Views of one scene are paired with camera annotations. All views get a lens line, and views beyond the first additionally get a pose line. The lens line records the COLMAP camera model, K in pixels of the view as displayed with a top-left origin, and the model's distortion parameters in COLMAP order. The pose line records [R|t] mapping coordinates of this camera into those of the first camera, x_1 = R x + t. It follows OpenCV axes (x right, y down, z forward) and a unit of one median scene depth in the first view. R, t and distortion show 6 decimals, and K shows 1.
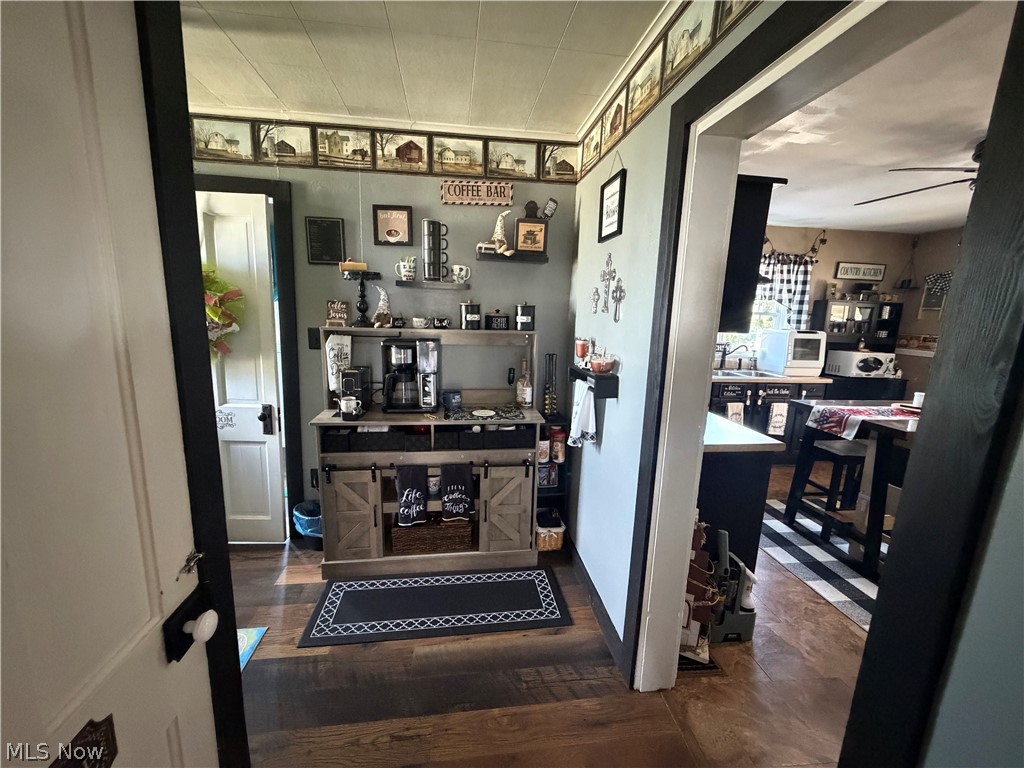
lens RADIAL K [[408.8, 0, 509.3], [0, 408.8, 383.5], [0, 0, 1]] dist [-0.000524, 0.000285]
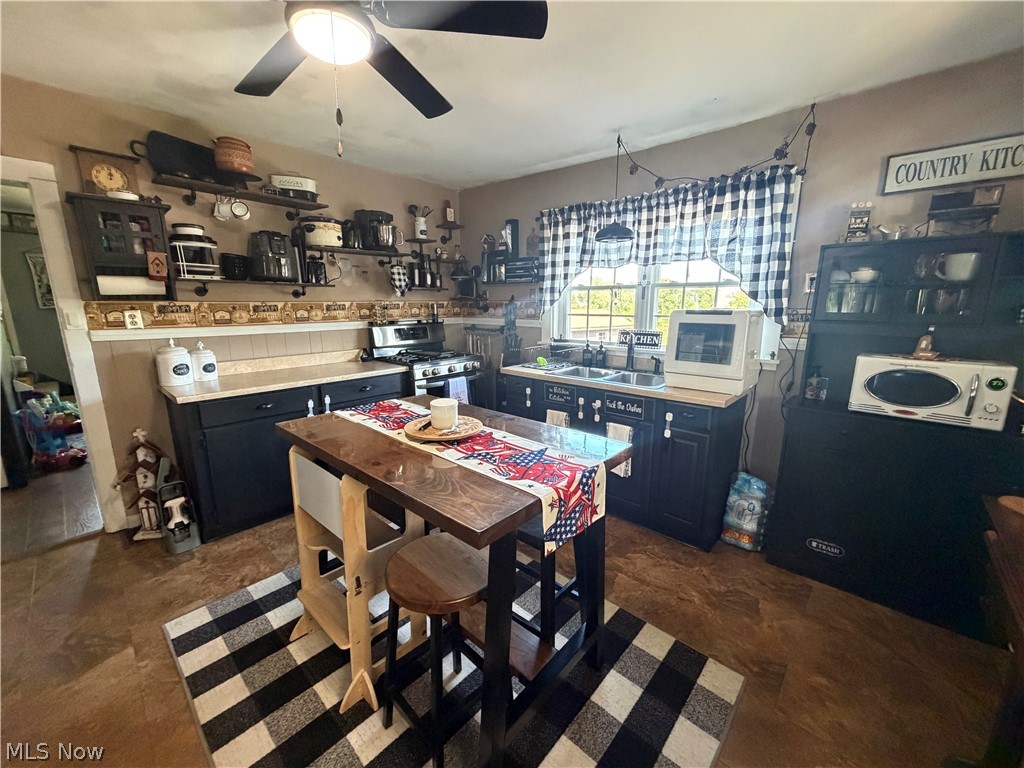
lens RADIAL K [[408.8, 0, 508.5], [0, 408.8, 381.5], [0, 0, 1]] dist [-0.000524, 0.000285]
pose [[0.643125, 0.109595, -0.757879, 1.685506], [-0.113482, 0.992418, 0.047211, -0.046456], [0.757306, 0.055643, 0.650685, 0.750117]]
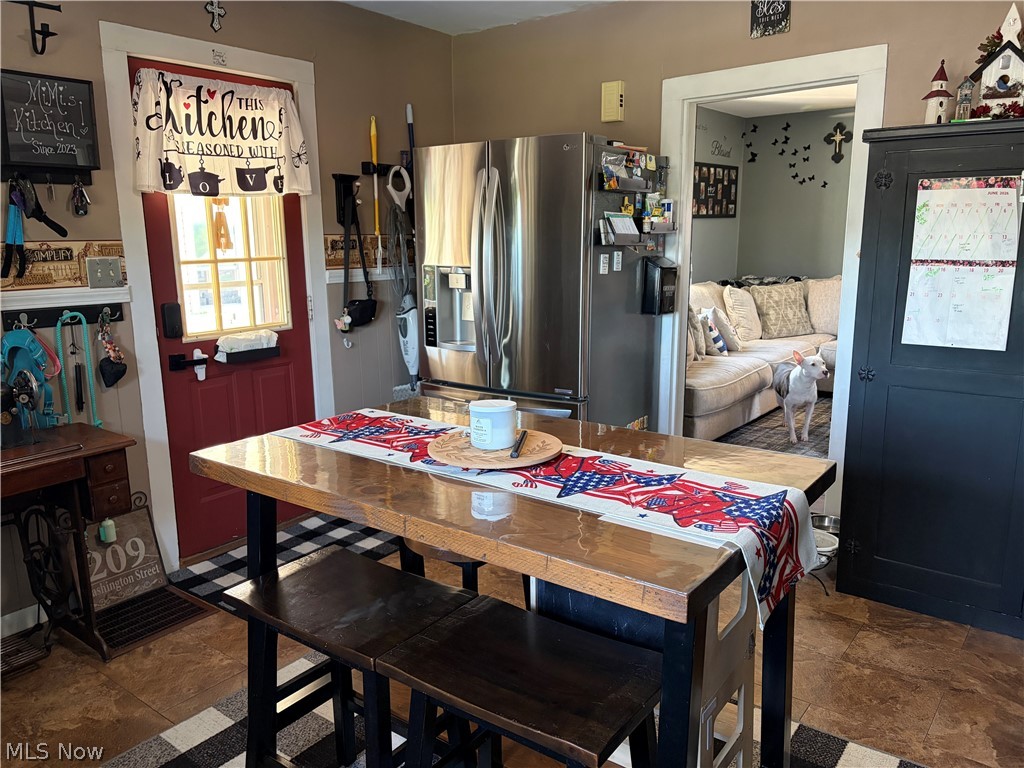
lens RADIAL K [[775.2, 0, 515.4], [0, 775.2, 383.5], [0, 0, 1]] dist [0.033421, -0.013790]
pose [[-0.717041, -0.162467, 0.677832, 0.627411], [0.109308, 0.934215, 0.339550, -0.228789], [-0.688407, 0.317564, -0.652111, 1.547920]]
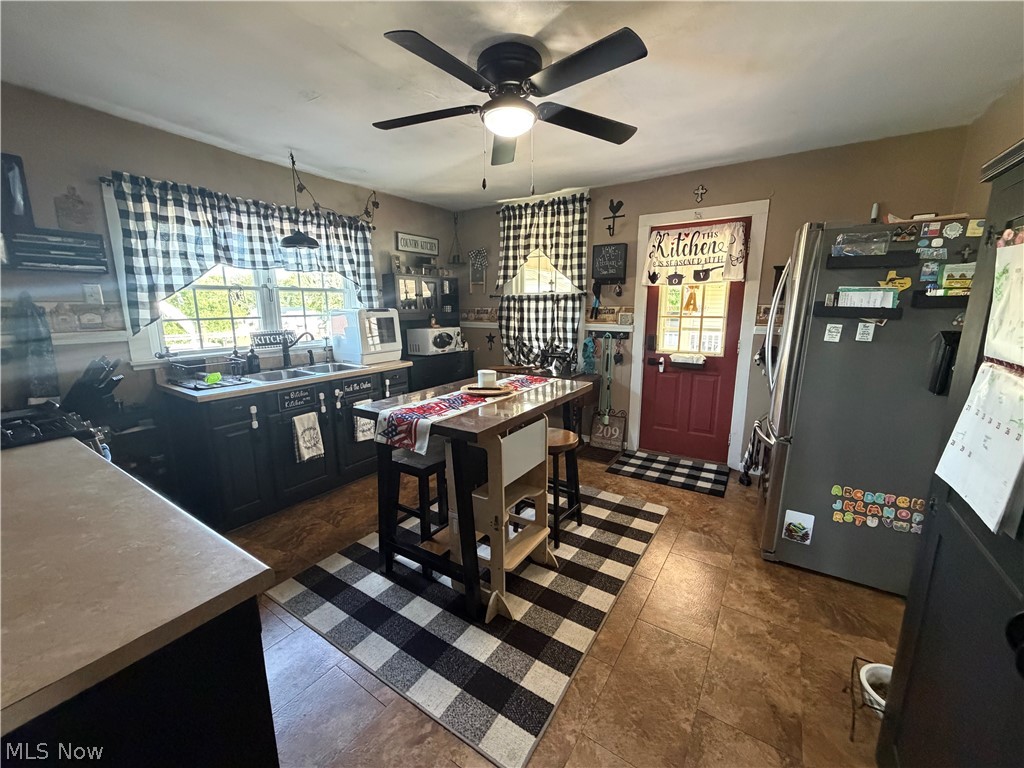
lens RADIAL K [[408.8, 0, 508.2], [0, 408.8, 385.1], [0, 0, 1]] dist [-0.000524, 0.000285]
pose [[0.652306, -0.184840, 0.735072, 0.437846], [0.161601, 0.981426, 0.103382, -0.030384], [-0.740528, 0.051351, 0.670061, 0.417195]]
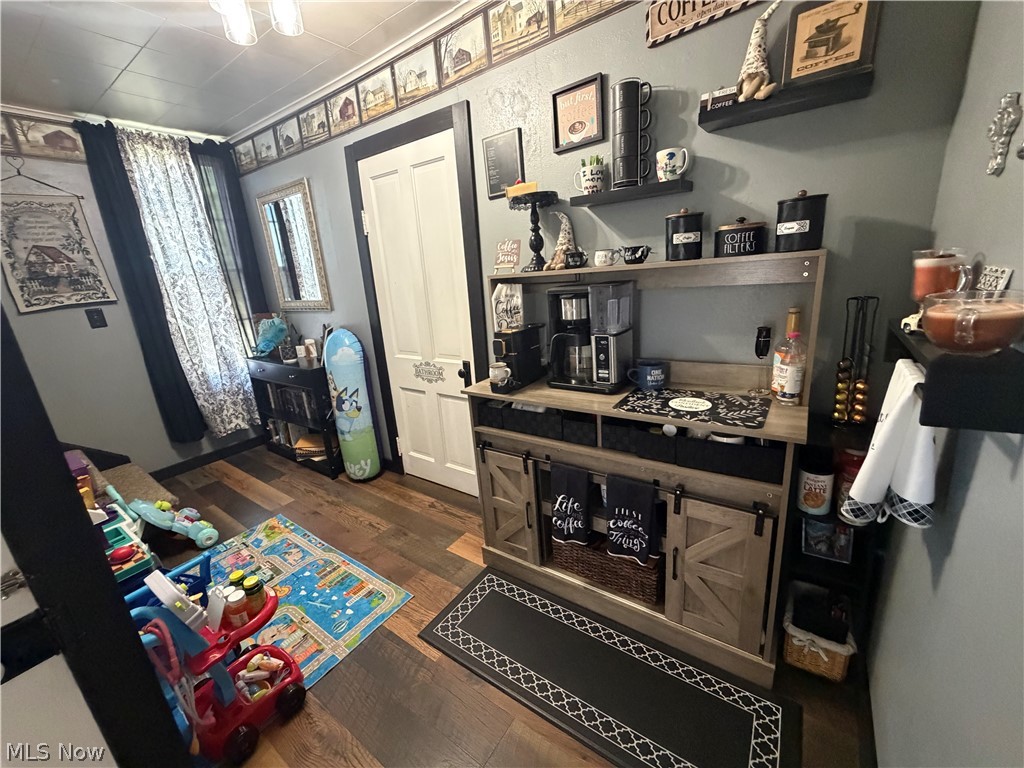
lens RADIAL K [[408.8, 0, 509.5], [0, 408.8, 384.1], [0, 0, 1]] dist [-0.000524, 0.000285]
pose [[0.722138, 0.103319, -0.683990, 0.143104], [-0.024135, 0.991944, 0.124355, -0.021825], [0.691328, -0.073293, 0.718814, 0.384558]]
